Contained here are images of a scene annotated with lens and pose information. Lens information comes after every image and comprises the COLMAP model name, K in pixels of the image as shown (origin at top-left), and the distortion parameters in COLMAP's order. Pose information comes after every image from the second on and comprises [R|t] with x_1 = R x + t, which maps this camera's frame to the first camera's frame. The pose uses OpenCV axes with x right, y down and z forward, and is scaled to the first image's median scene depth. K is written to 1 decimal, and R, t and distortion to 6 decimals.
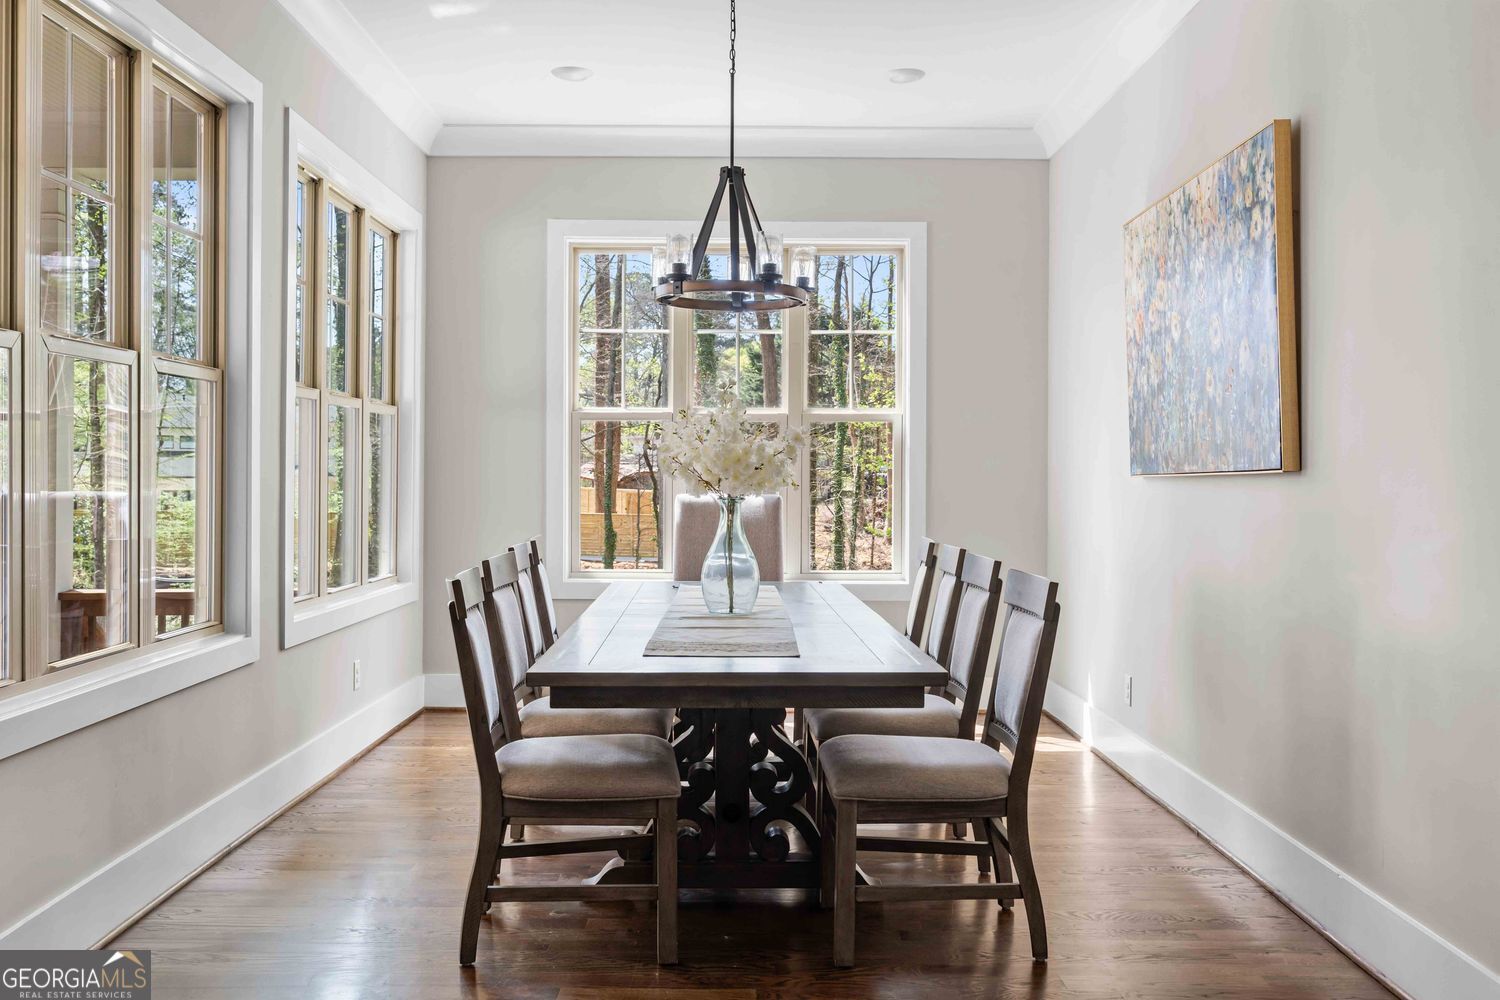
lens RADIAL K [[1332.7, 0, 750.0], [0, 1332.7, 500.0], [0, 0, 1]] dist [-0.033222, -0.000600]
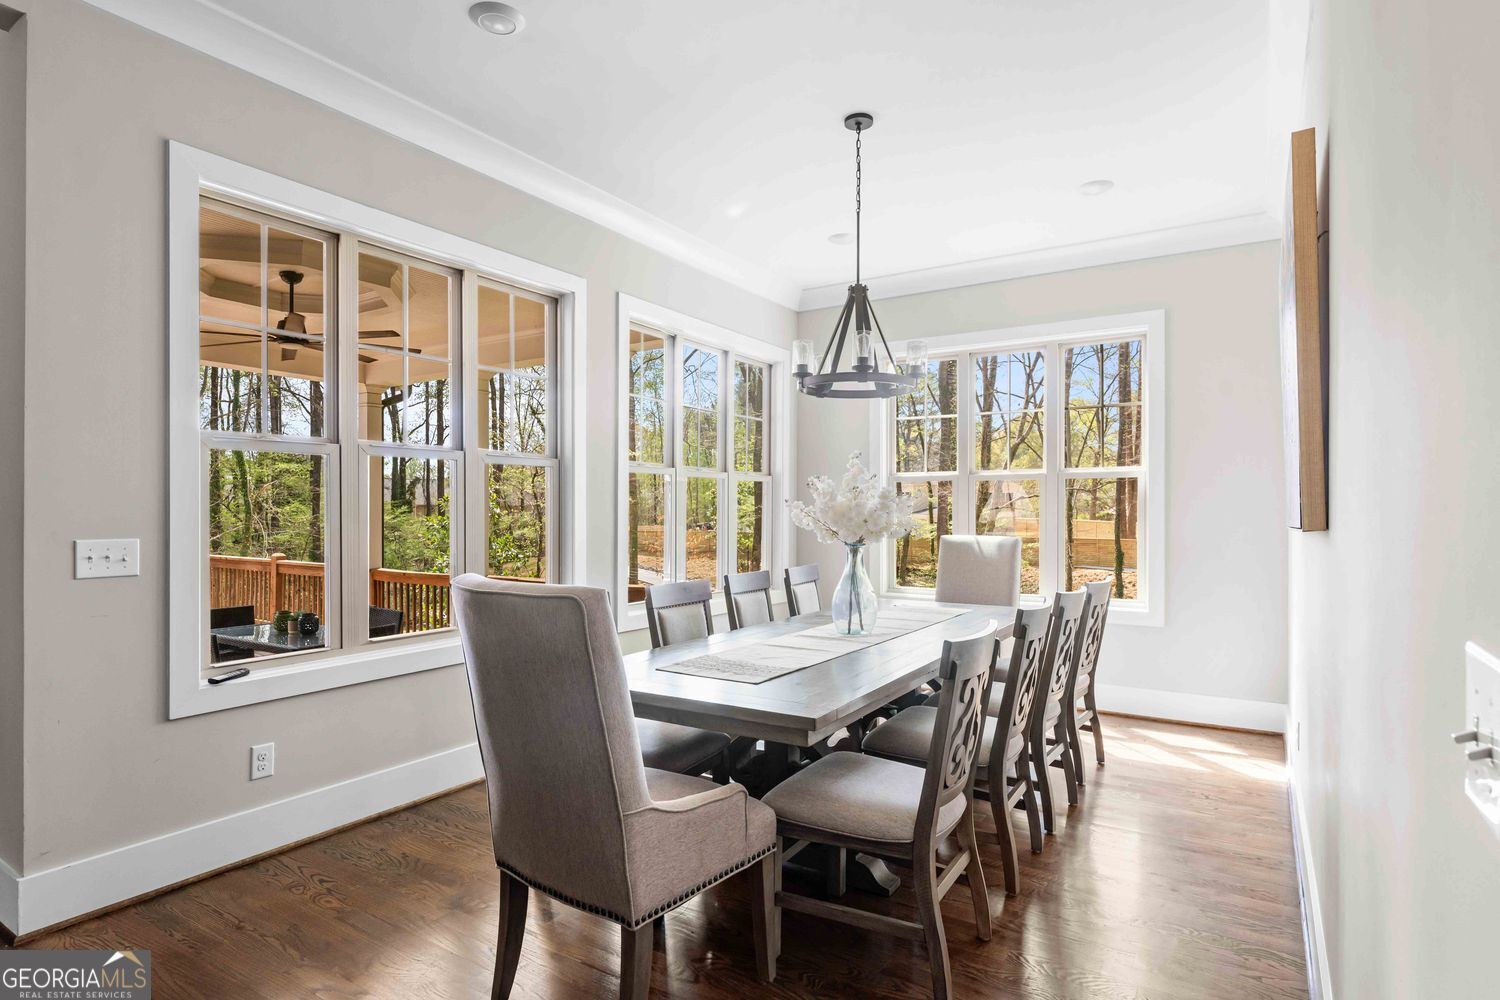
lens RADIAL K [[805.1, 0, 748.7], [0, 805.1, 523.8], [0, 0, 1]] dist [-0.000927, -0.000197]
pose [[0.835645, 0.002759, -0.549263, 0.336358], [-0.006321, 0.999969, -0.004595, -0.016468], [0.549234, 0.007311, 0.835637, 0.301705]]
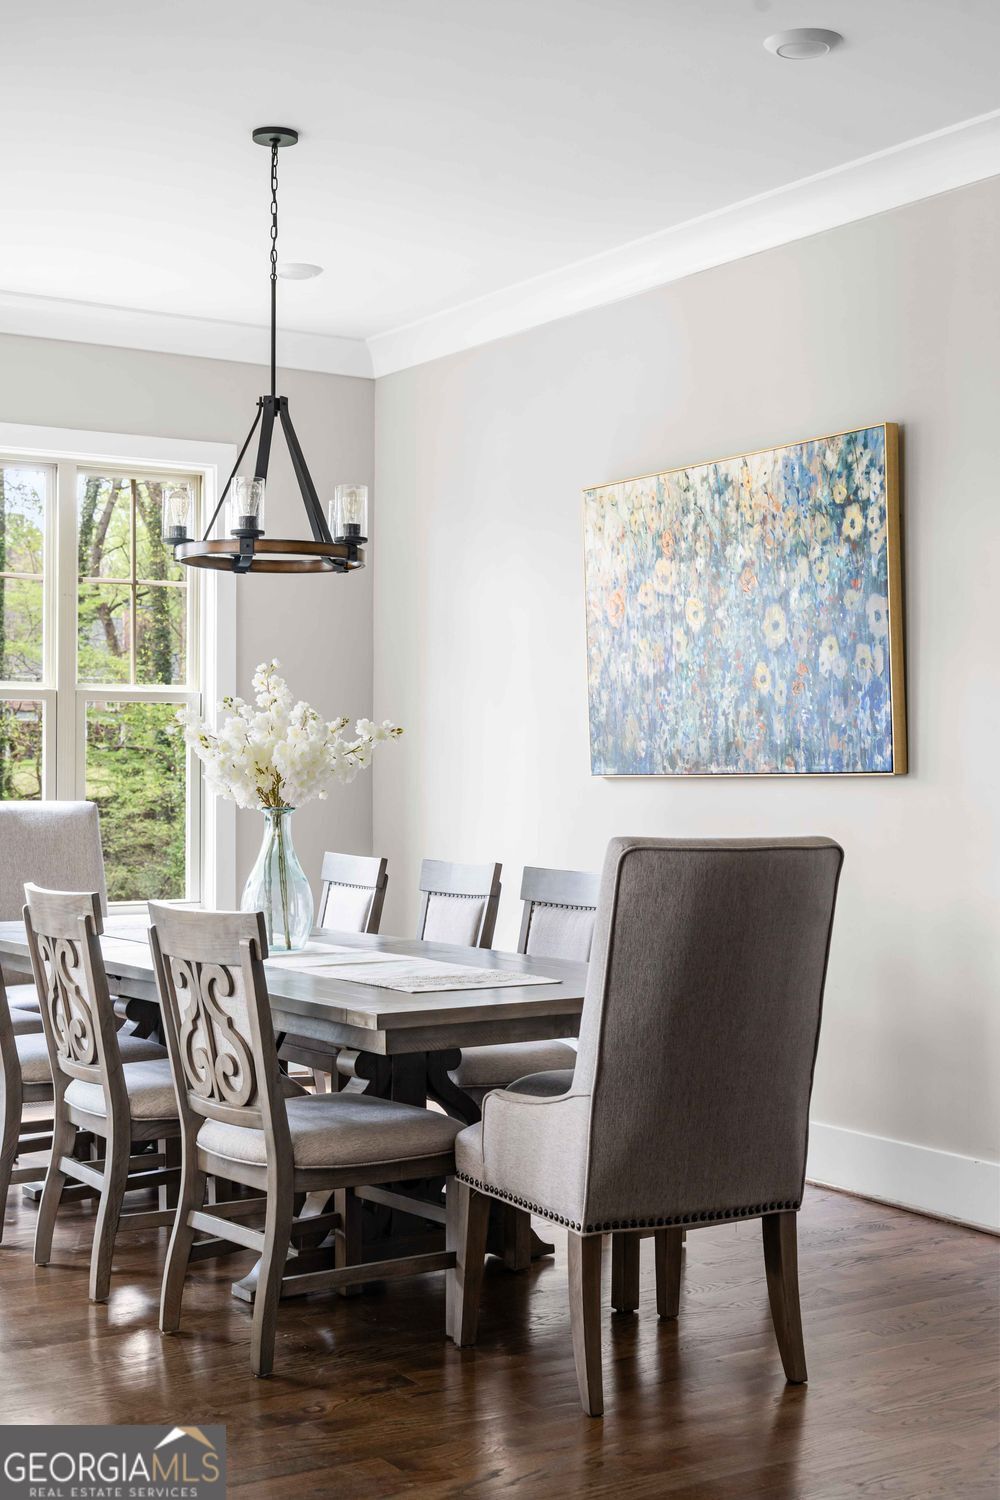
lens RADIAL K [[2059.1, 0, 500.0], [0, 2059.1, 750.0], [0, 0, 1]] dist [0.009929, 0.013242]
pose [[0.837339, 0.004167, 0.546668, -0.599136], [0.009307, 0.999717, -0.021876, -0.007480], [-0.546605, 0.023405, 0.837064, -0.118781]]
